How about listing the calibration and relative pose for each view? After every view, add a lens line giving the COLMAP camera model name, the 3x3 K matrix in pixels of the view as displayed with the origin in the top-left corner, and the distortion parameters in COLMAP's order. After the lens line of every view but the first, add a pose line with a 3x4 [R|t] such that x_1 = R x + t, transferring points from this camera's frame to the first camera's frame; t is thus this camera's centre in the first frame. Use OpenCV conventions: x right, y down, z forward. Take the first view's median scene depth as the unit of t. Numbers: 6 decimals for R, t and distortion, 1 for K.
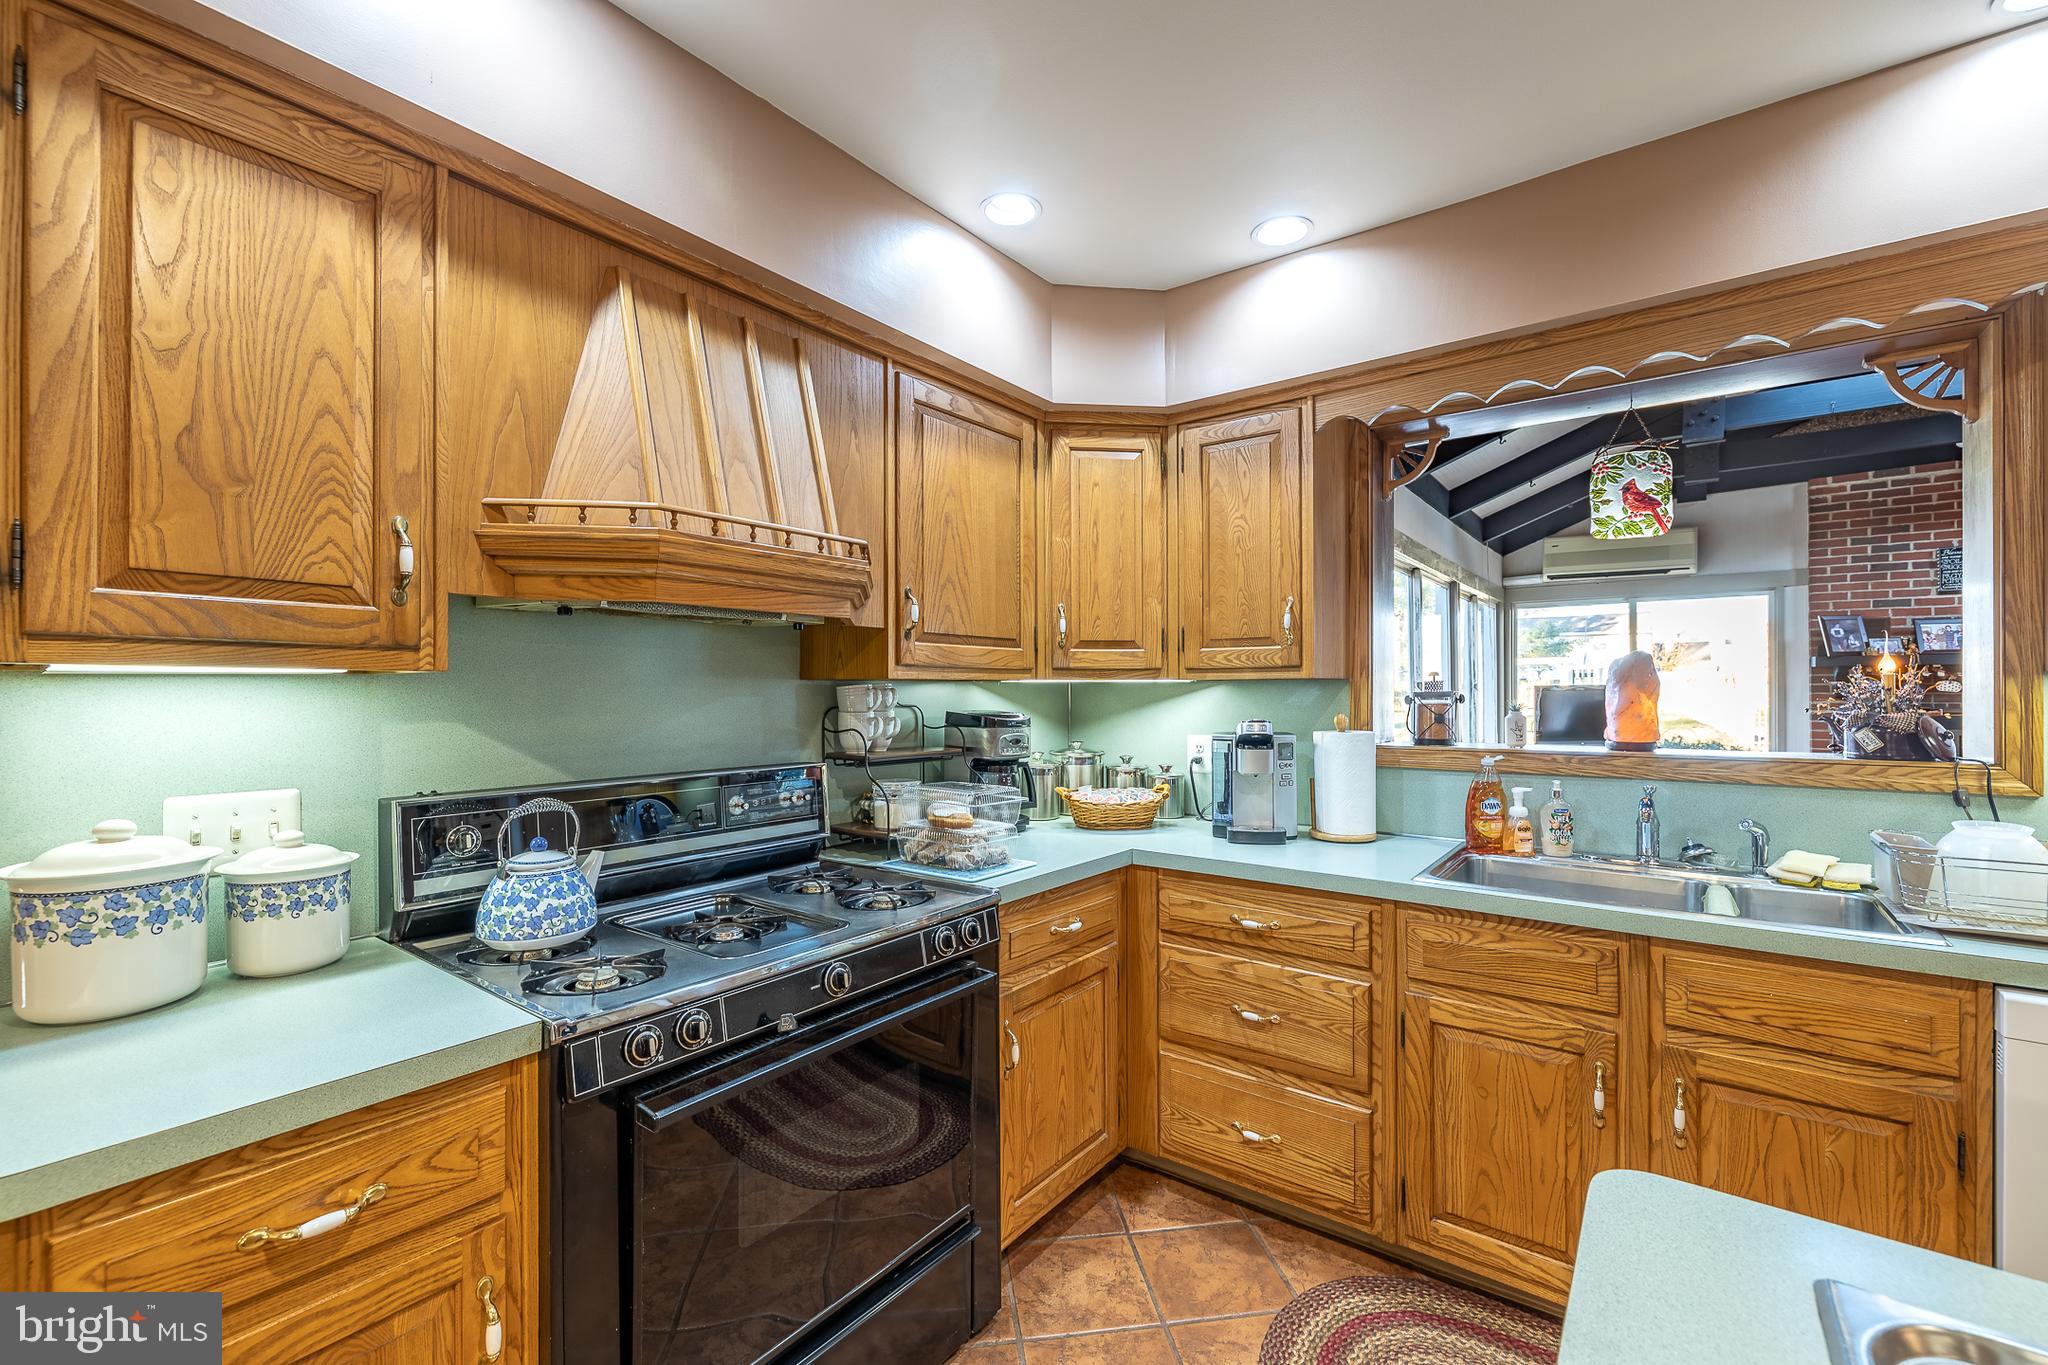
lens RADIAL K [[859.9, 0, 1034.3], [0, 859.9, 688.6], [0, 0, 1]] dist [-0.002673, -0.000203]
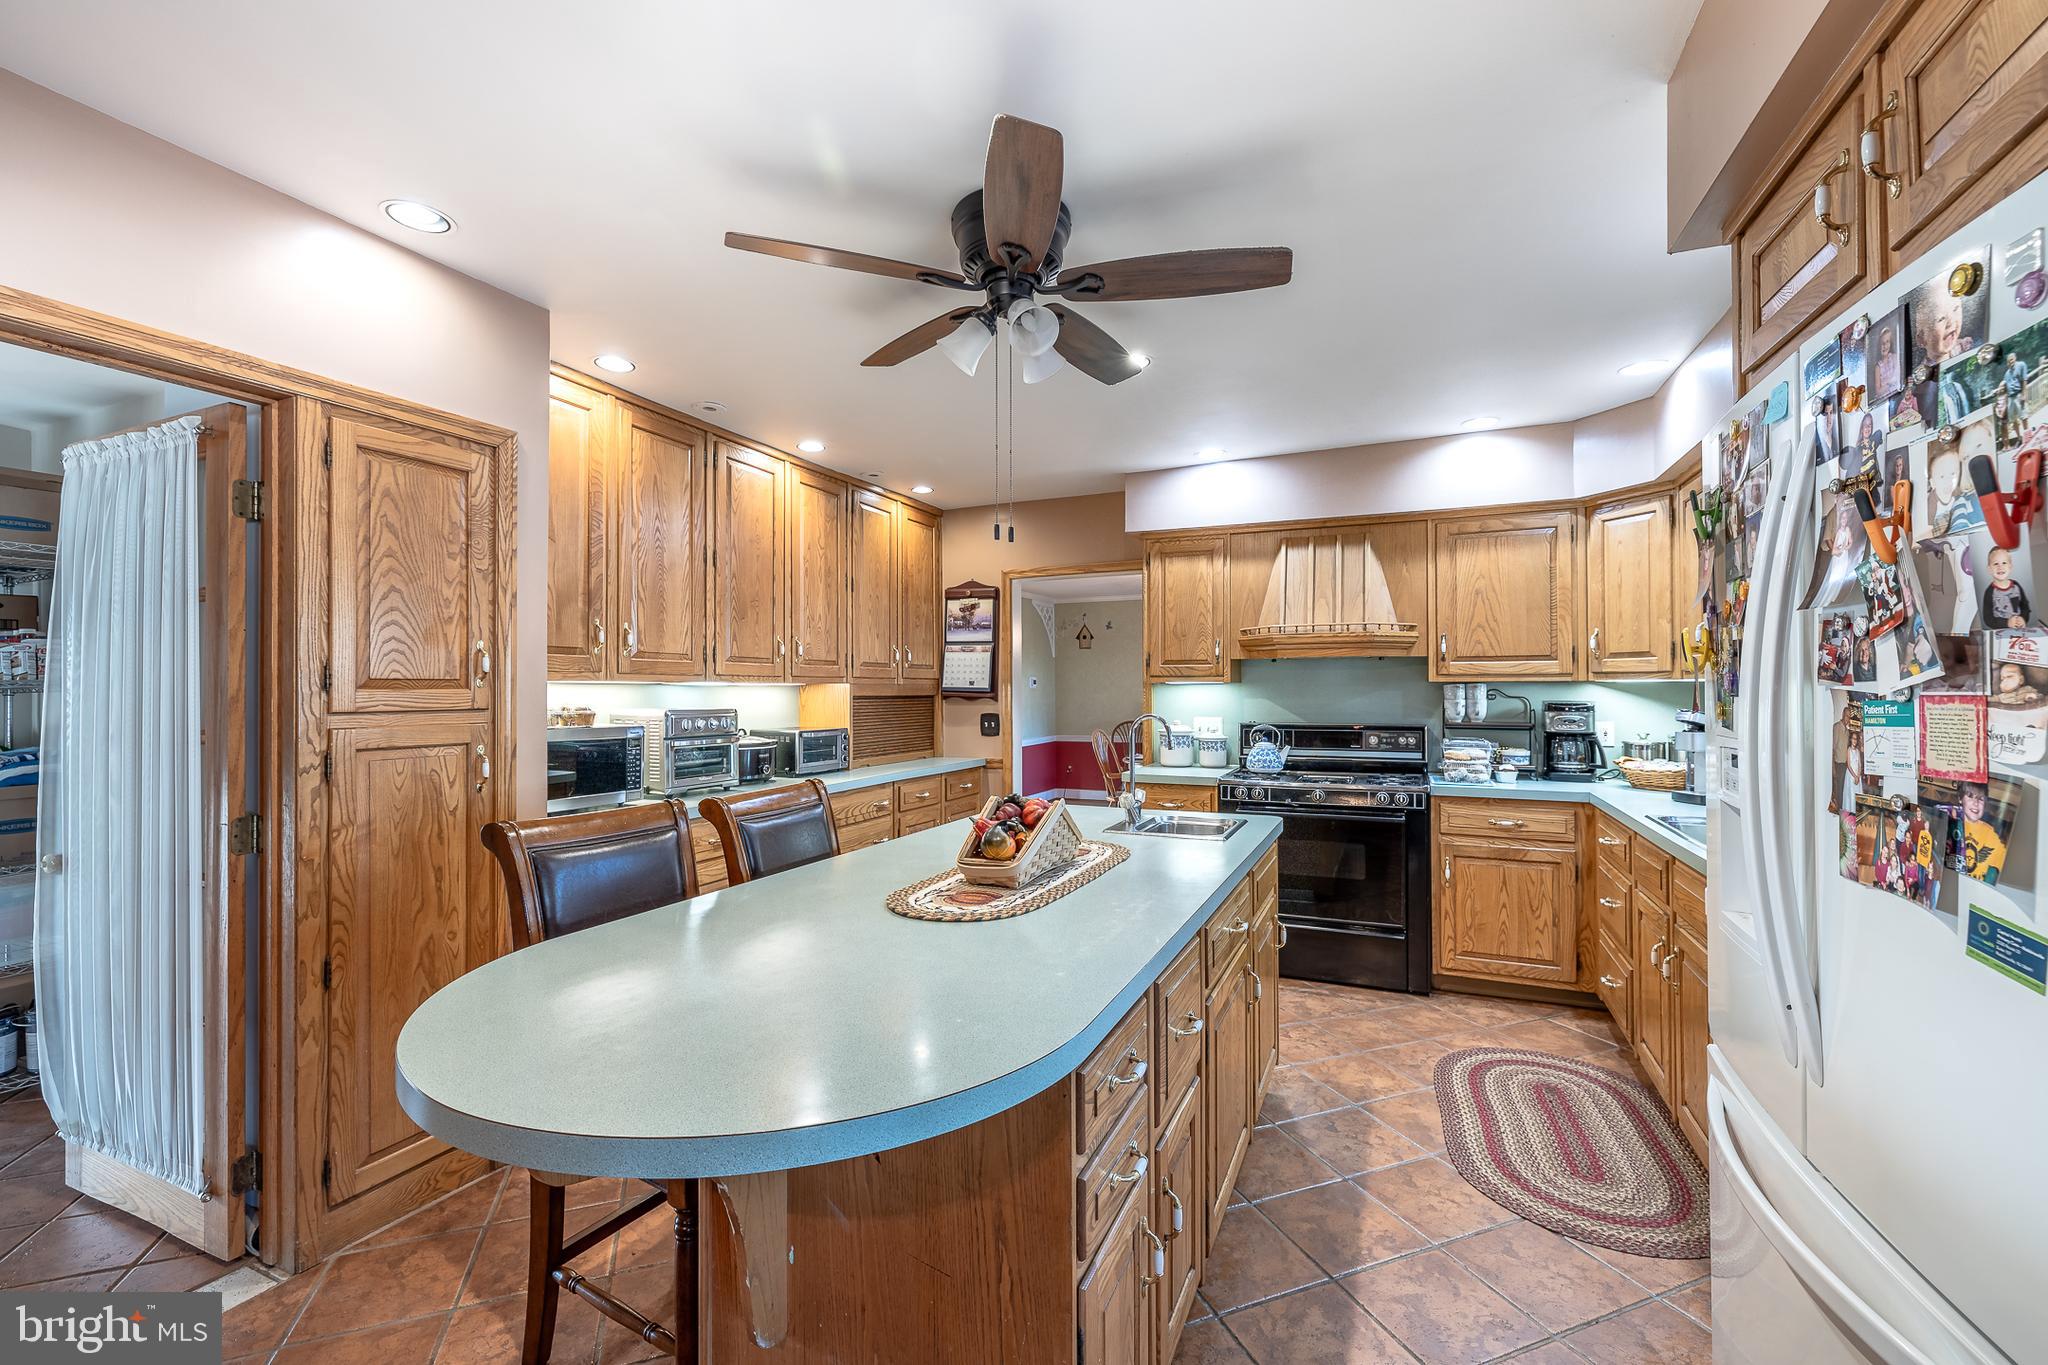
lens RADIAL K [[859.9, 0, 1034.3], [0, 859.9, 688.6], [0, 0, 1]] dist [-0.002673, -0.000203]
pose [[0.236181, 0.000412, -0.971709, 1.391604], [0.003355, 0.999994, 0.001239, -0.001445], [0.971703, -0.003553, 0.236178, -0.314144]]
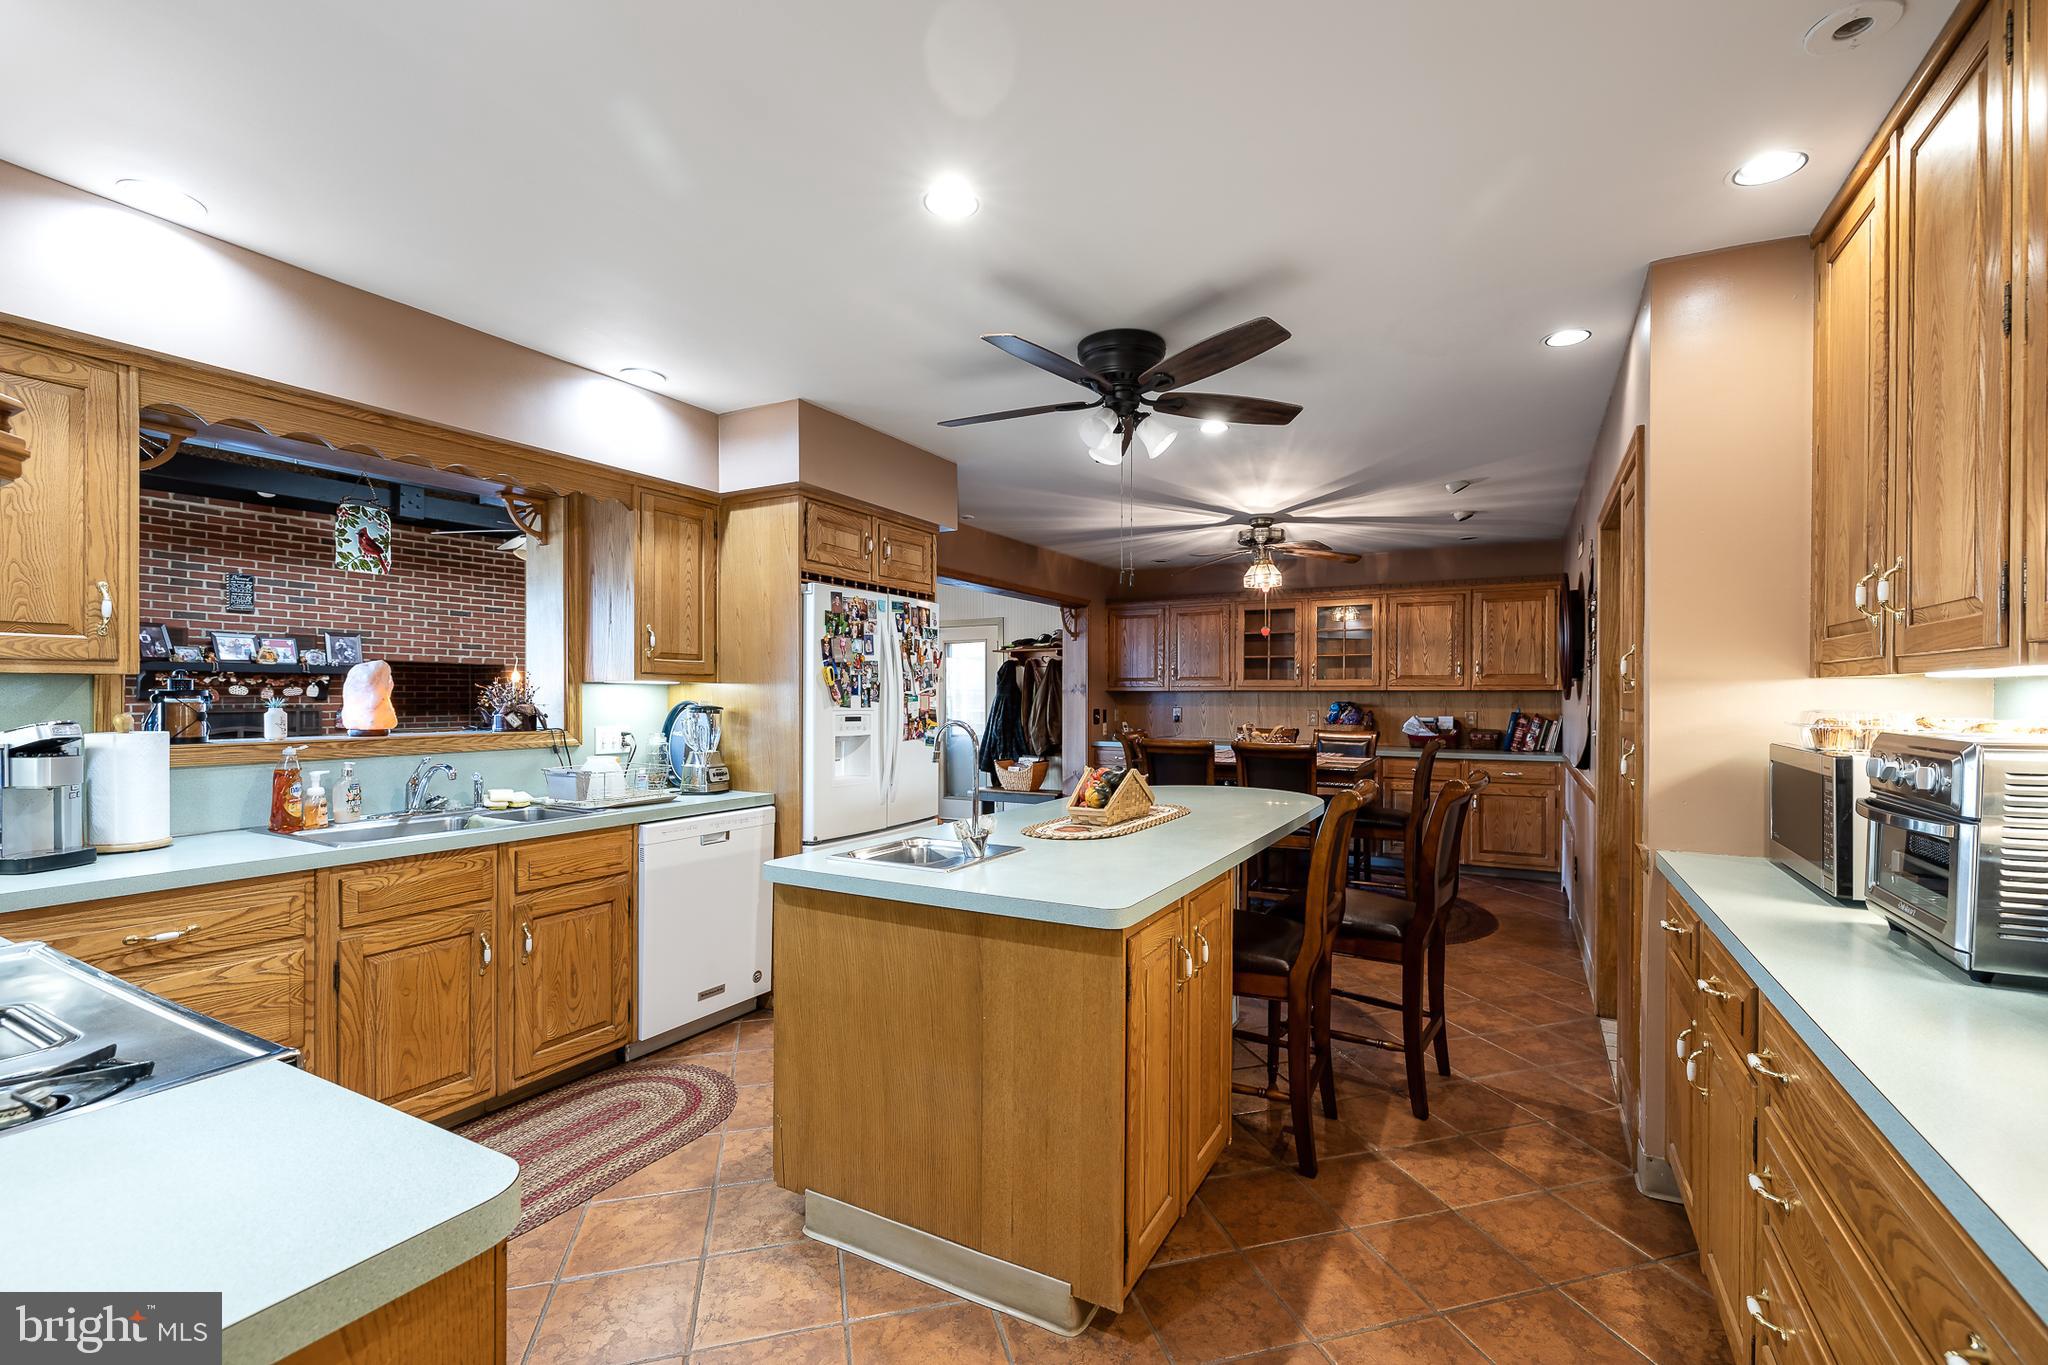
lens RADIAL K [[859.9, 0, 1034.3], [0, 859.9, 688.6], [0, 0, 1]] dist [-0.002673, -0.000203]
pose [[-0.134289, 0.010365, 0.990888, -0.772937], [-0.003910, 0.999932, -0.010989, 0.010476], [-0.990935, -0.005351, -0.134239, 0.182277]]
